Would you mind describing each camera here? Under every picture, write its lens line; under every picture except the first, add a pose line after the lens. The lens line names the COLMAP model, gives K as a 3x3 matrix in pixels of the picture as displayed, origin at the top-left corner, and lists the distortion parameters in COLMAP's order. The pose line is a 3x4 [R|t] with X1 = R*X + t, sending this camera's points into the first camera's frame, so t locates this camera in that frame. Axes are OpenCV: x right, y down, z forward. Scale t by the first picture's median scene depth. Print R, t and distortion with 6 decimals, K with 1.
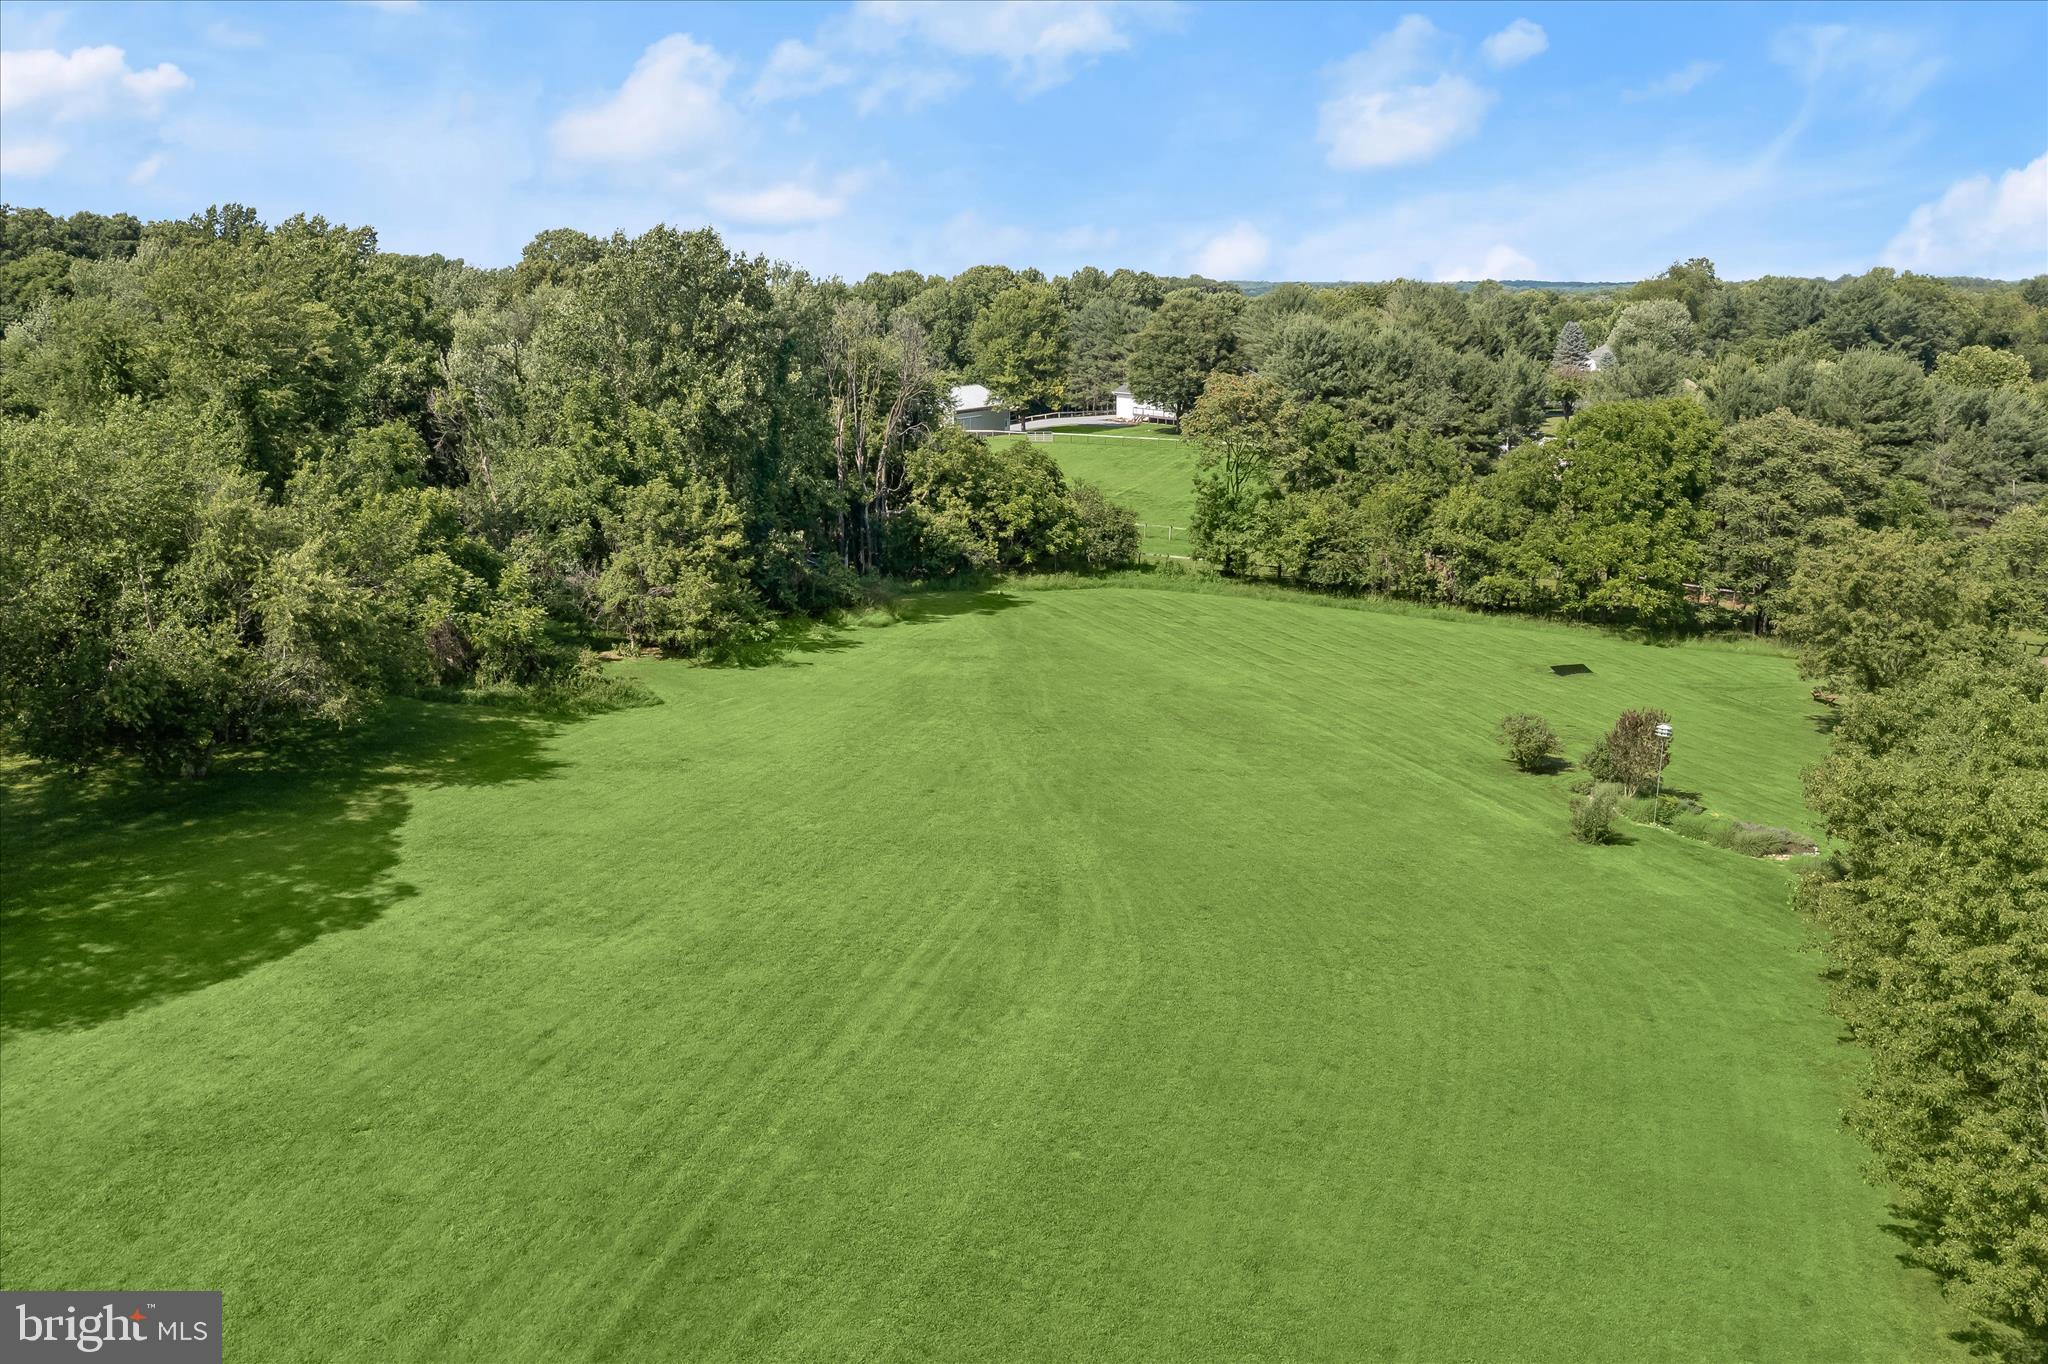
lens RADIAL K [[1620.6, 0, 1021.4], [0, 1620.6, 669.1], [0, 0, 1]] dist [-0.010710, -0.004152]
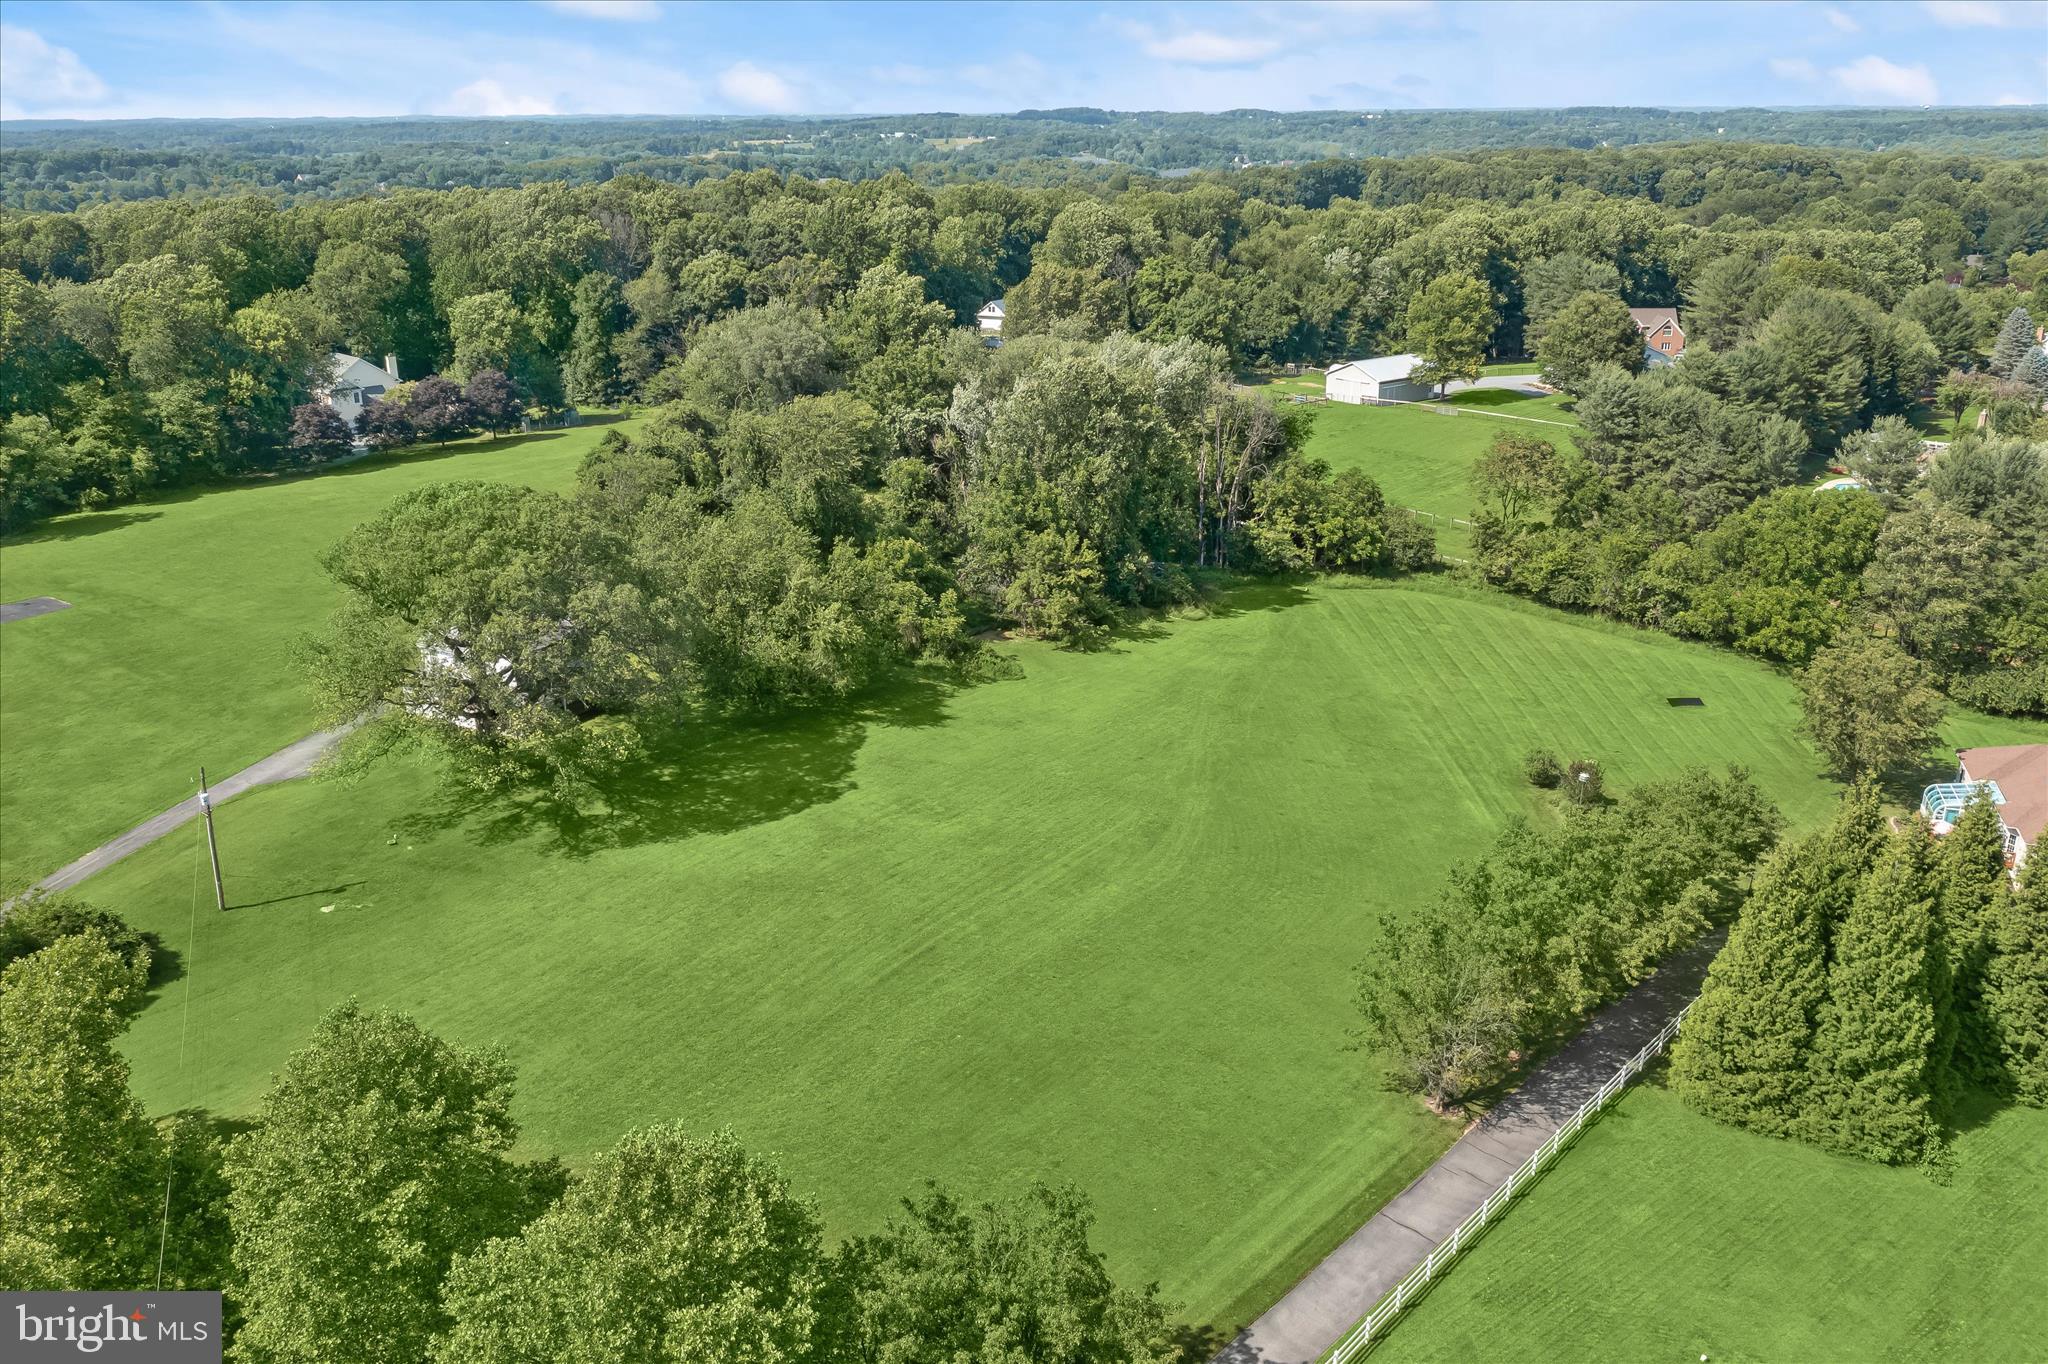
lens RADIAL K [[1603.8, 0, 1024.0], [0, 1603.8, 682.0], [0, 0, 1]] dist [-0.009323, -0.000025]
pose [[0.940893, 0.112990, -0.319300, 0.267779], [-0.077685, 0.989576, 0.121264, -0.150841], [0.329674, -0.089292, 0.939863, -0.501512]]
